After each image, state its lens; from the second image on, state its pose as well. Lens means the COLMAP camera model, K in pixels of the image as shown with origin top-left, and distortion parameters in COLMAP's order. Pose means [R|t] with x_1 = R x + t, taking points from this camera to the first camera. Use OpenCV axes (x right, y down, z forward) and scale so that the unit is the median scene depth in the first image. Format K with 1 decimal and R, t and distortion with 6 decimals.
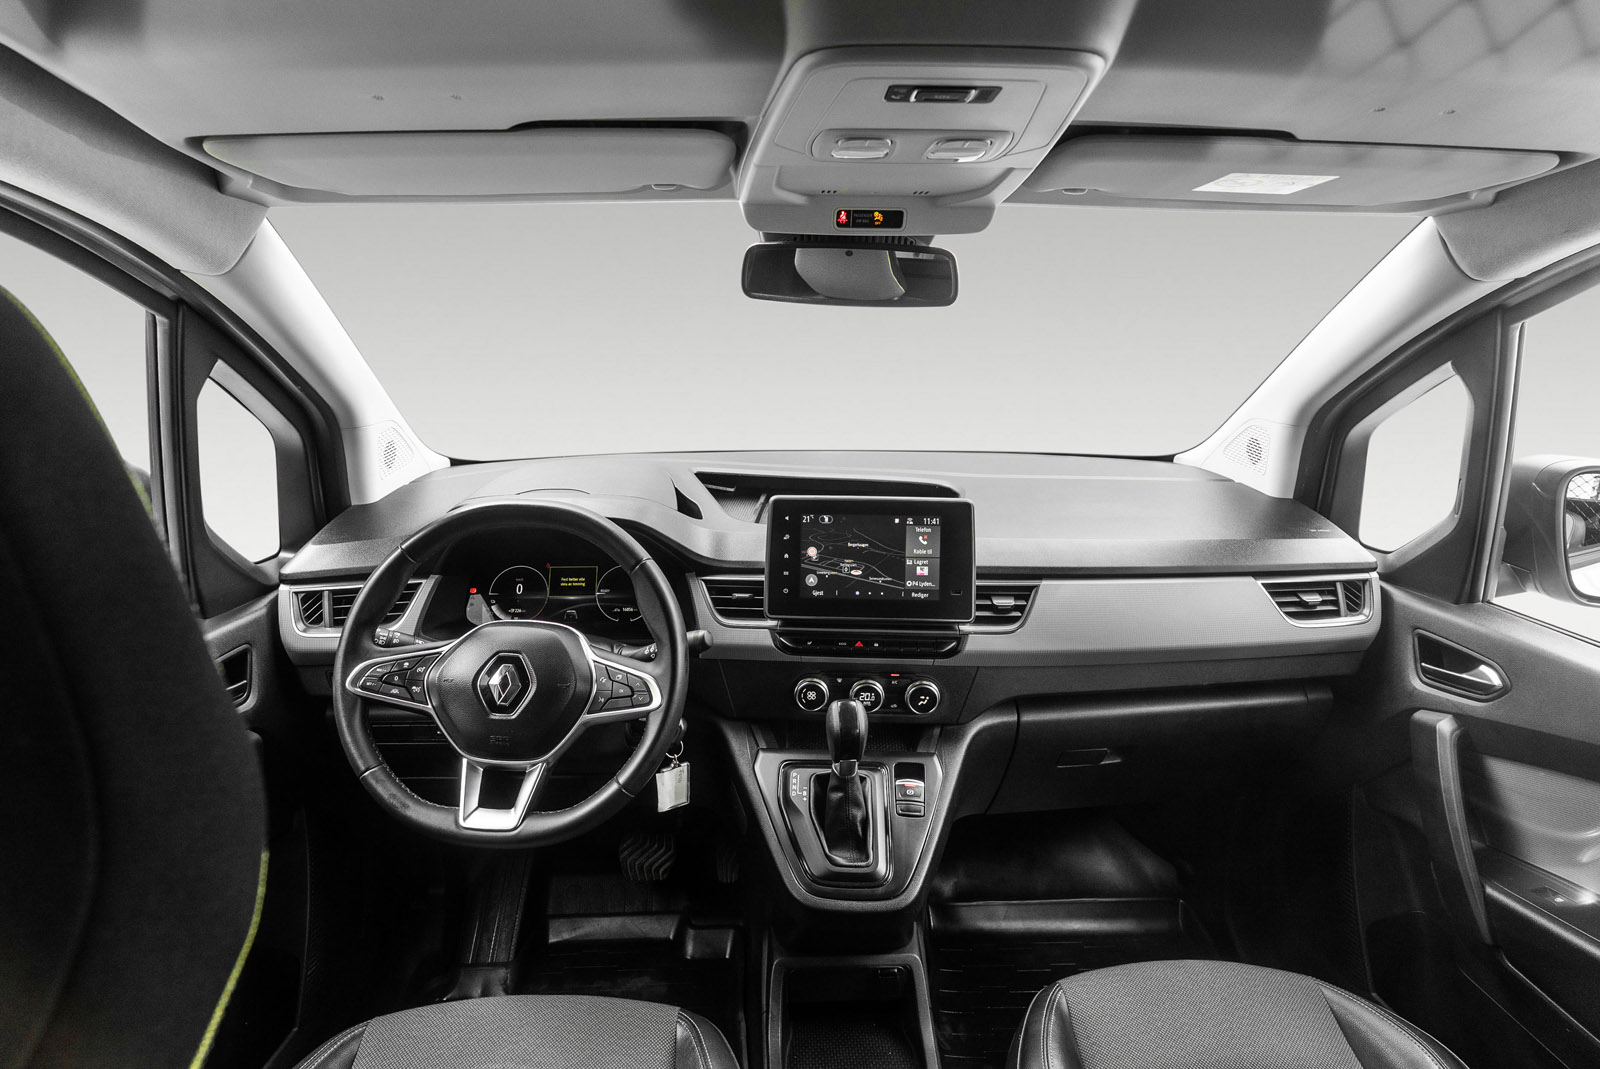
lens RADIAL K [[876.7, 0, 800.0], [0, 876.7, 534.5], [0, 0, 1]] dist [-0.017880, 0.000027]
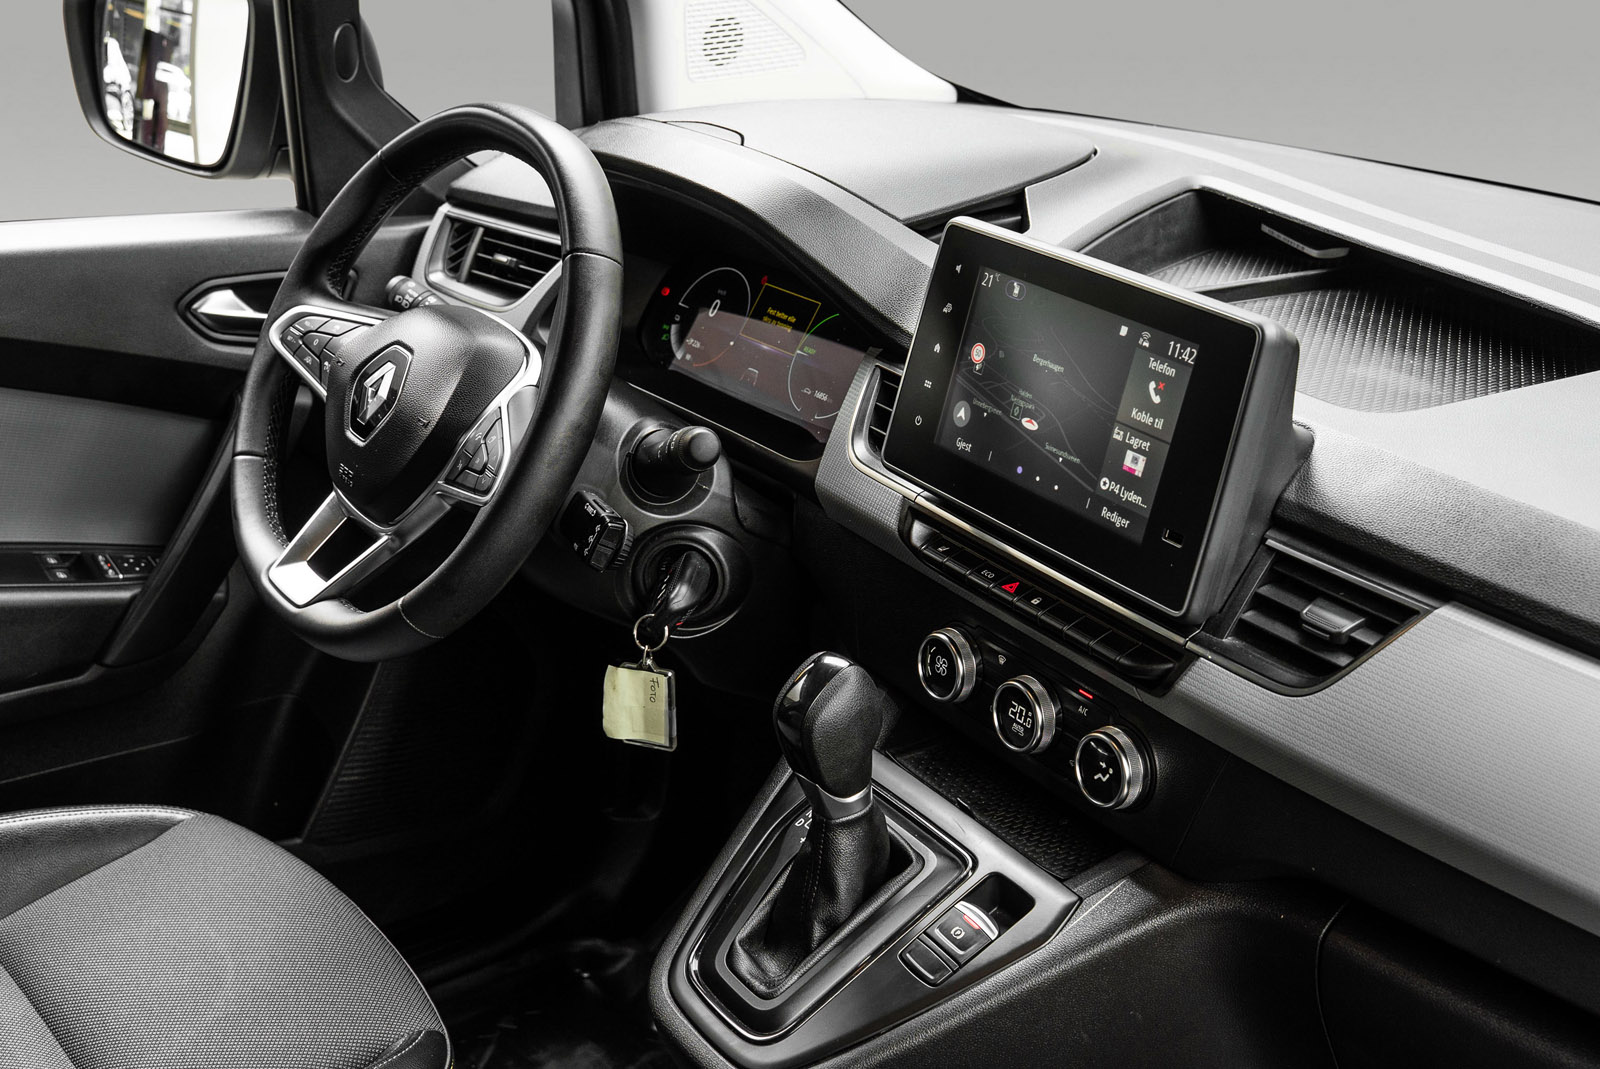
lens RADIAL K [[1982.9, 0, 800.0], [0, 1982.9, 534.5], [0, 0, 1]] dist [0.030425, 0.016421]
pose [[0.591073, 0.317160, -0.741648, 0.748067], [-0.254529, 0.945815, 0.201618, -0.074967], [0.765407, 0.069600, 0.639772, 0.284085]]
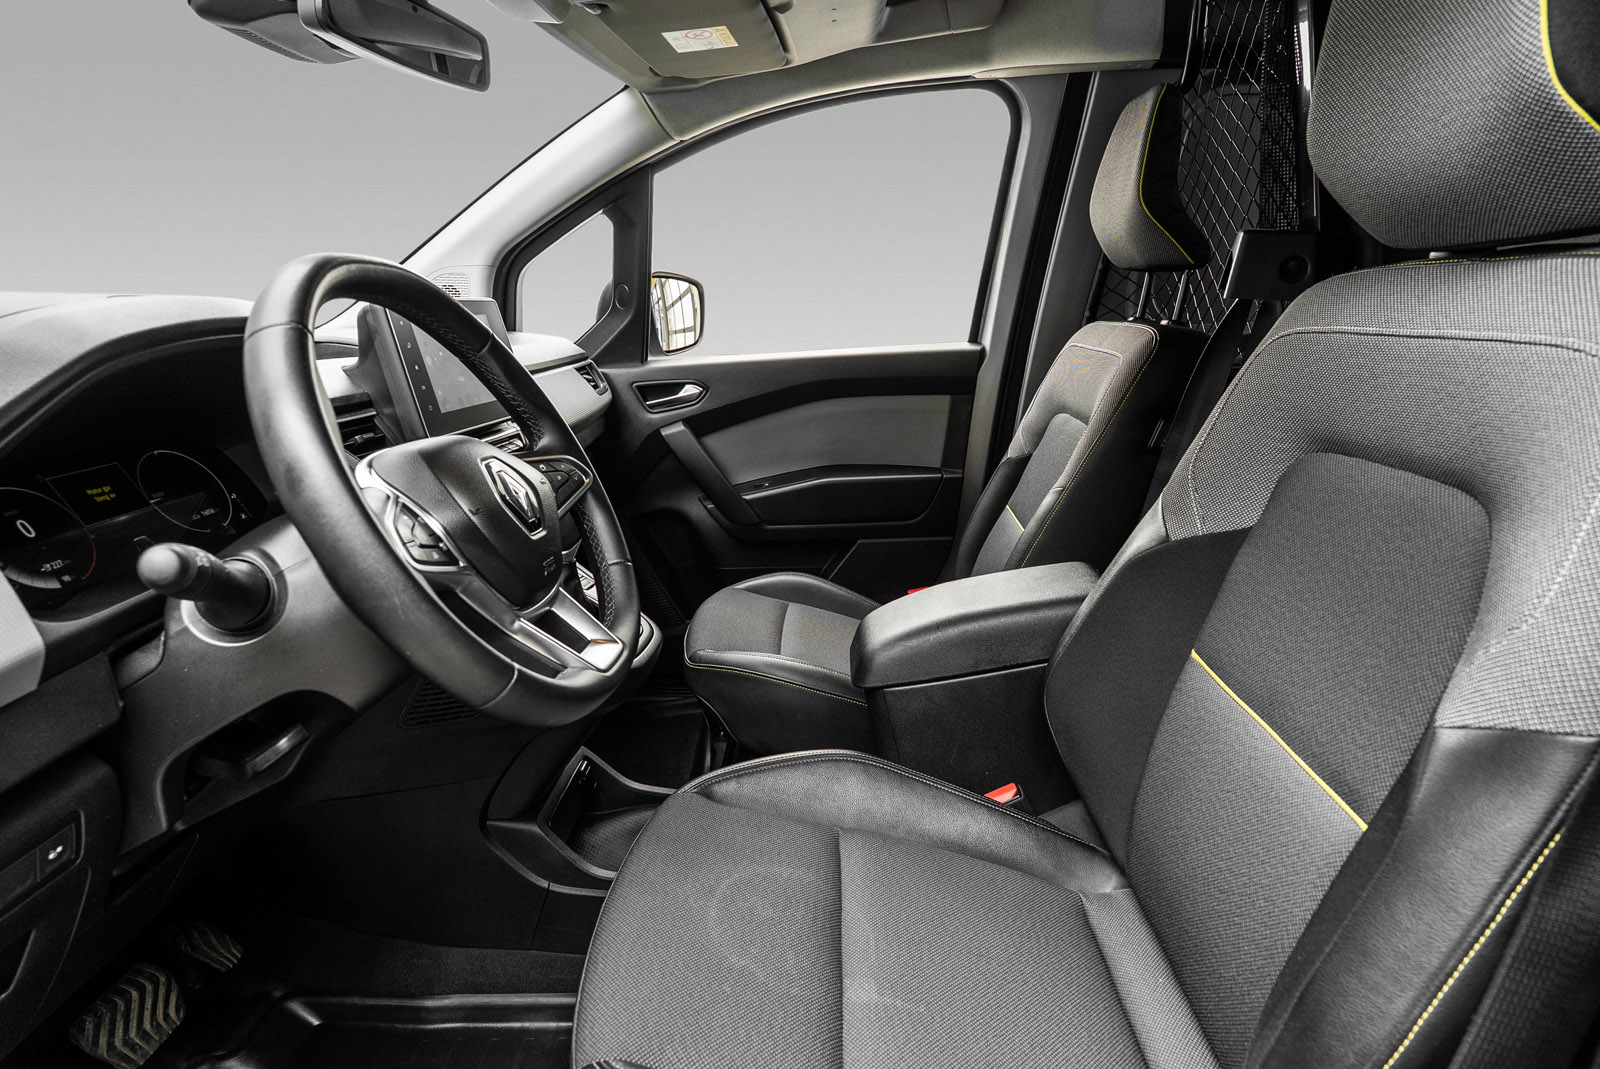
lens RADIAL K [[914.2, 0, 800.0], [0, 914.2, 534.5], [0, 0, 1]] dist [-0.021860, -0.000226]
pose [[0.069159, -0.245084, 0.967032, -0.905220], [0.283945, 0.934095, 0.216430, 0.093466], [-0.956343, 0.259616, 0.134192, 0.584788]]
